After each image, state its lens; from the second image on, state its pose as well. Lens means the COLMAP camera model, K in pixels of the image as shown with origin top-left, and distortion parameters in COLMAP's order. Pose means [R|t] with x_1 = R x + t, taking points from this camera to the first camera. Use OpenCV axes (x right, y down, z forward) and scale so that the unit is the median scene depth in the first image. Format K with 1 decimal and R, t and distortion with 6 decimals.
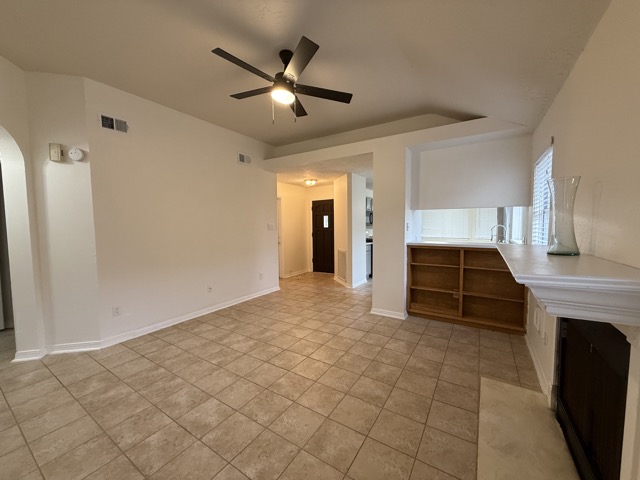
lens RADIAL K [[255.2, 0, 320.0], [0, 255.2, 240.0], [0, 0, 1]] dist [0.000178, 0.000387]
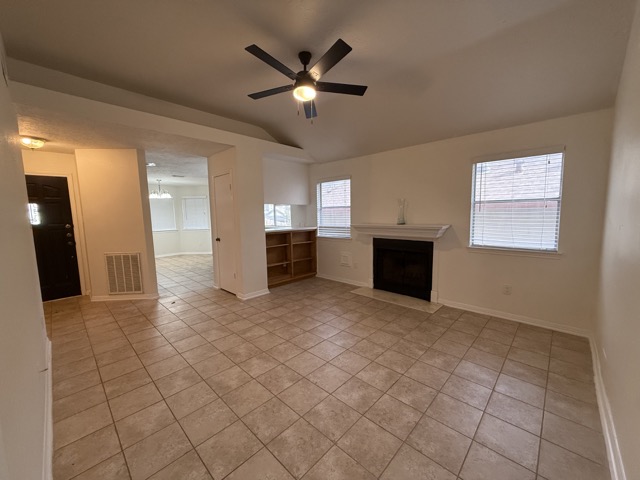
lens RADIAL K [[255.2, 0, 320.0], [0, 255.2, 240.0], [0, 0, 1]] dist [0.000178, 0.000387]
pose [[0.189930, -0.098384, 0.976856, -0.978966], [0.073288, 0.993611, 0.085822, -0.037166], [-0.979058, 0.055292, 0.195927, 0.612520]]
